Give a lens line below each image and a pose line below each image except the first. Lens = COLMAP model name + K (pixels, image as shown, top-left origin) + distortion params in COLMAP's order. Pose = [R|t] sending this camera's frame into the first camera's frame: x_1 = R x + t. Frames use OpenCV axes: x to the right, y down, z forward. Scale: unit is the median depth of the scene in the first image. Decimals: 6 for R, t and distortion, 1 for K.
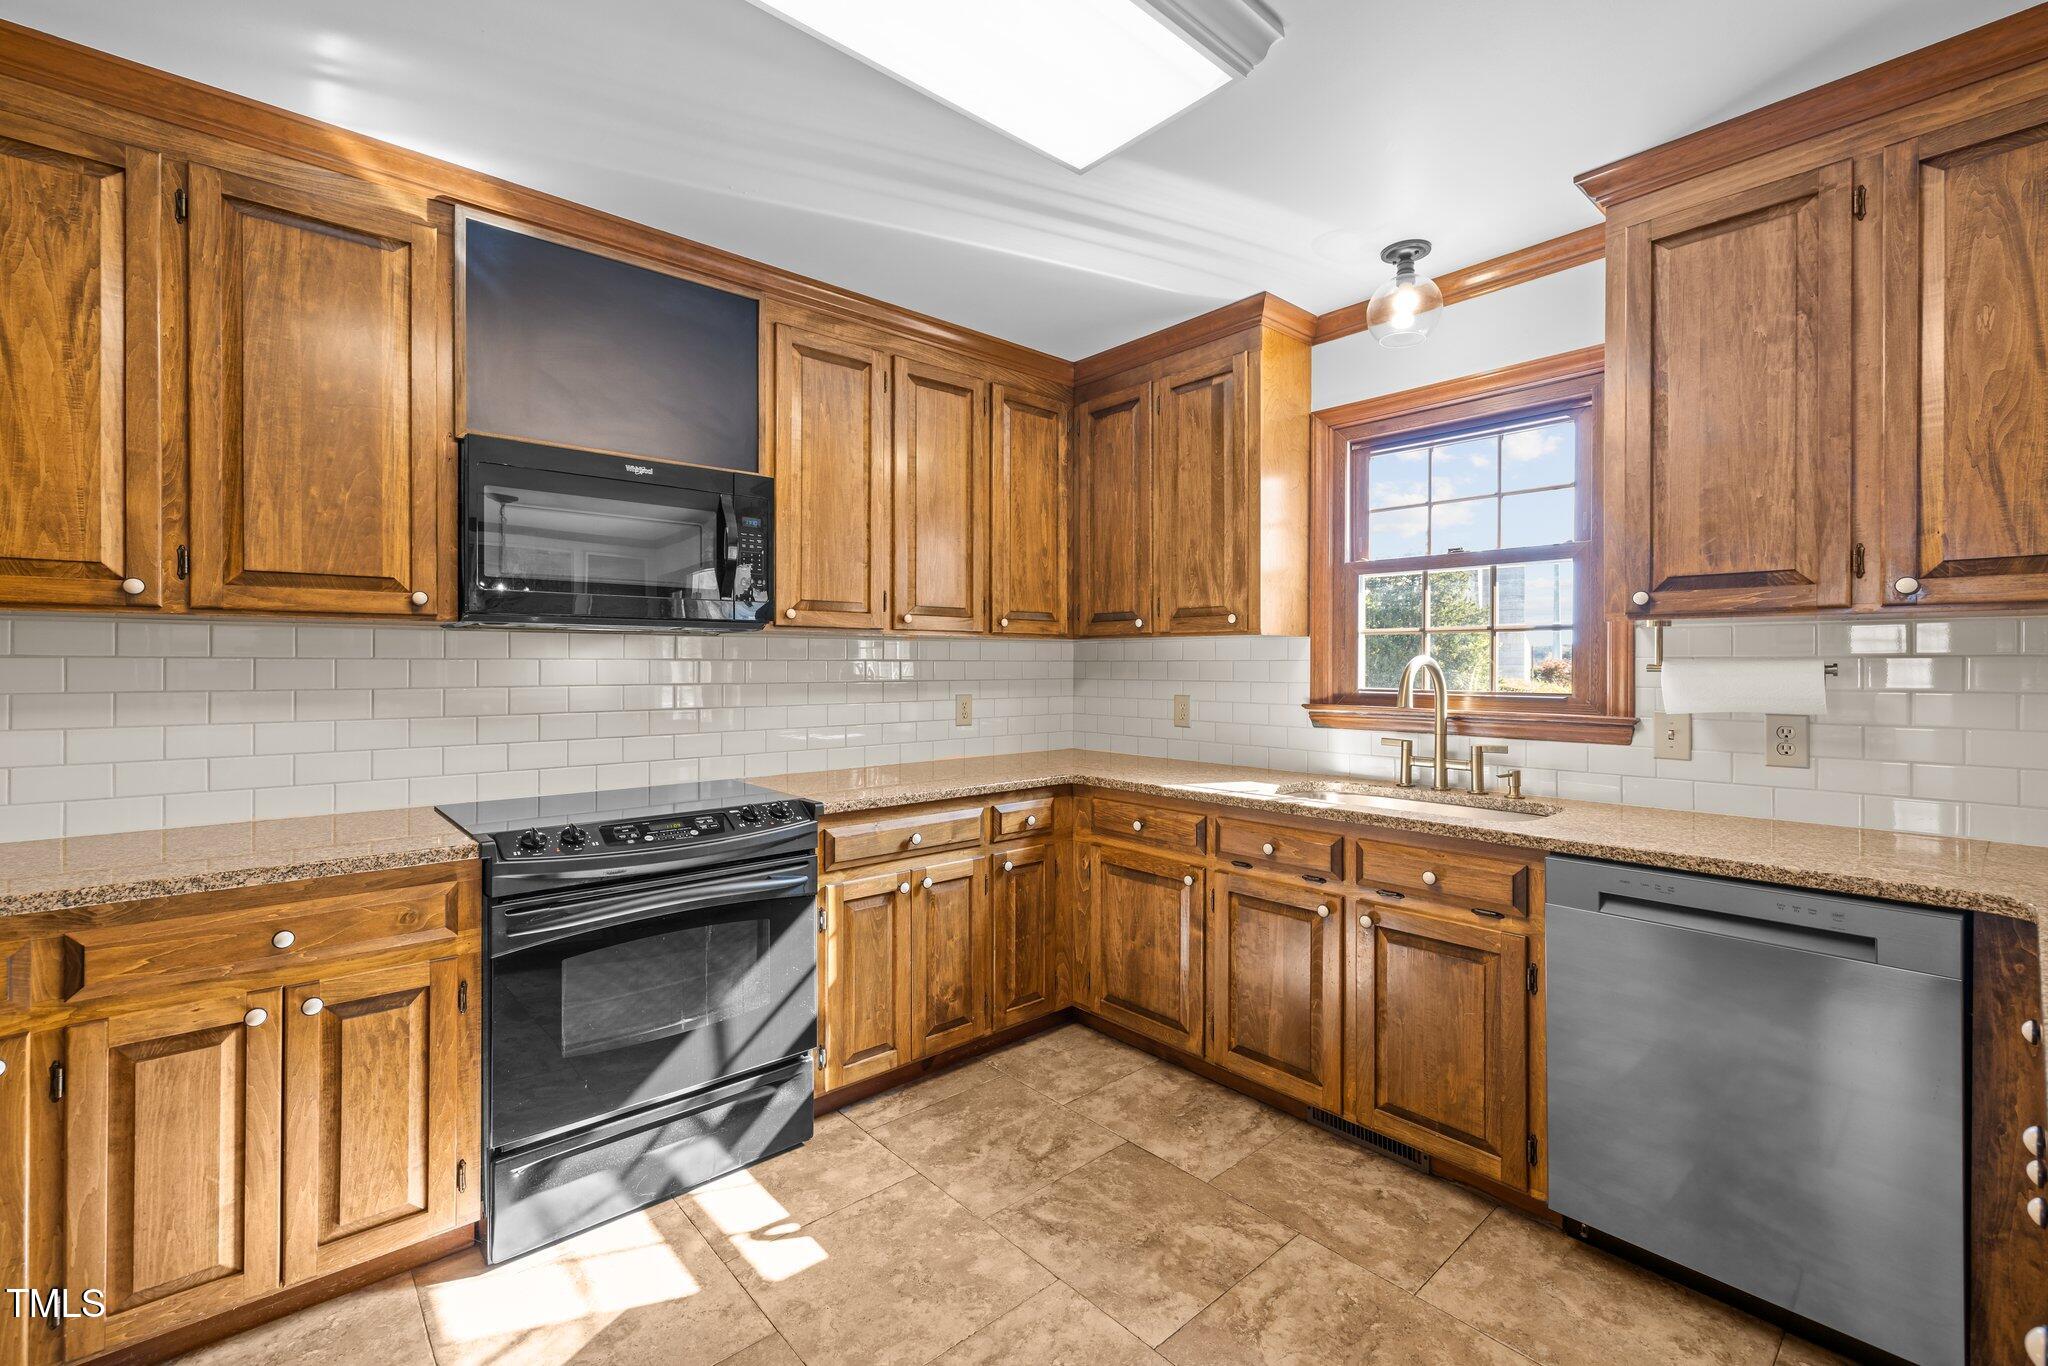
lens RADIAL K [[862.2, 0, 1022.0], [0, 862.2, 674.6], [0, 0, 1]] dist [0.002454, 0.000744]
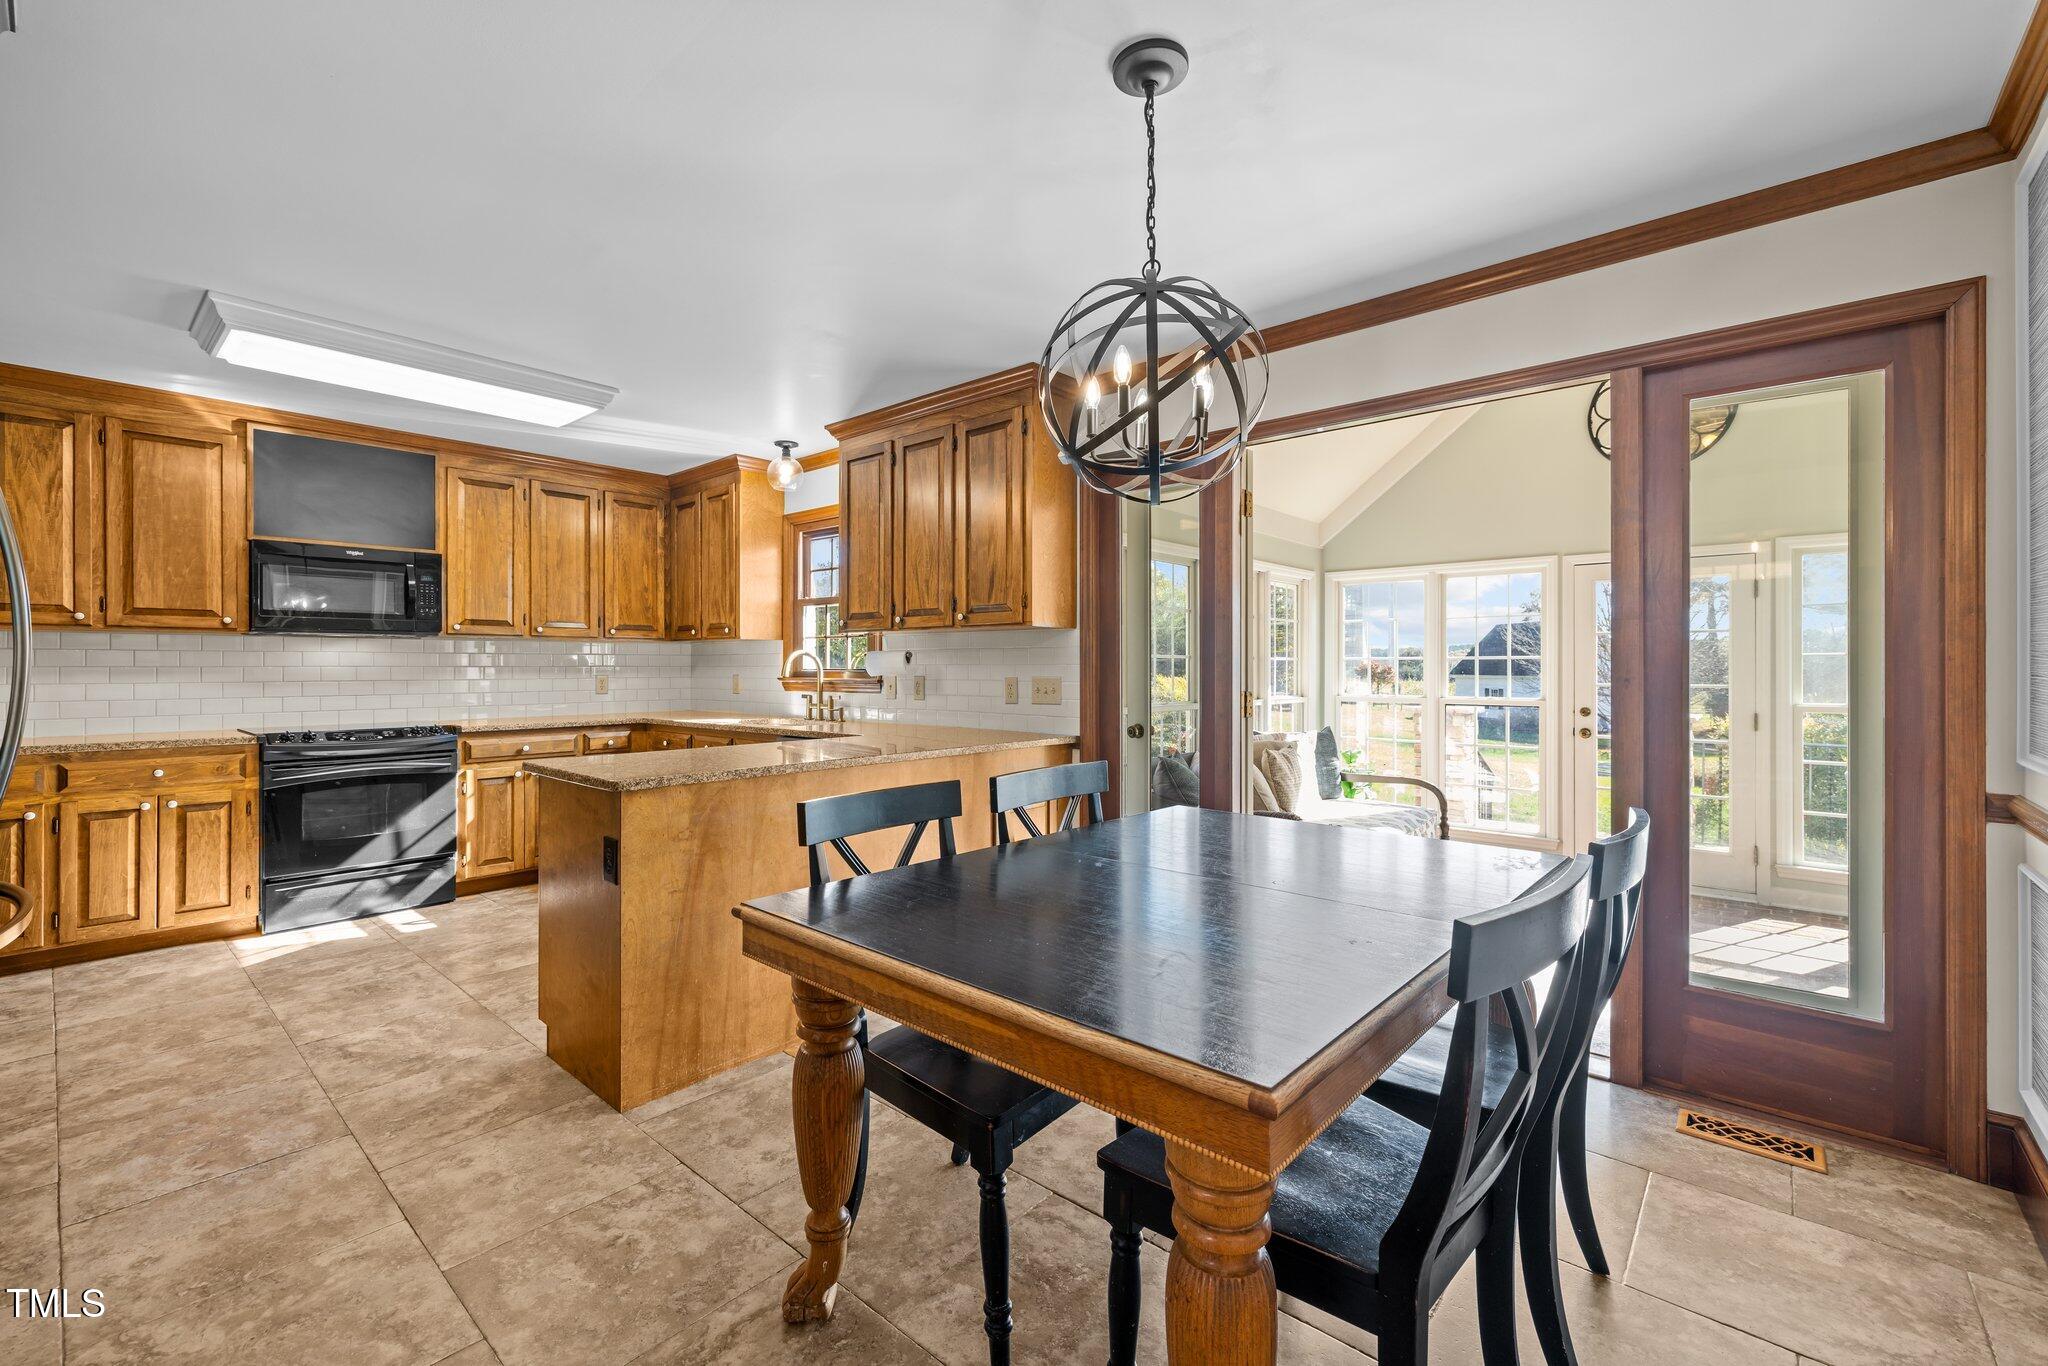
lens RADIAL K [[862.2, 0, 1028.8], [0, 862.2, 673.4], [0, 0, 1]] dist [0.002454, 0.000744]
pose [[0.991991, -0.004062, 0.126241, 0.893423], [0.004734, 0.999976, -0.005023, 0.053946], [-0.126218, 0.005581, 0.991987, -1.223611]]
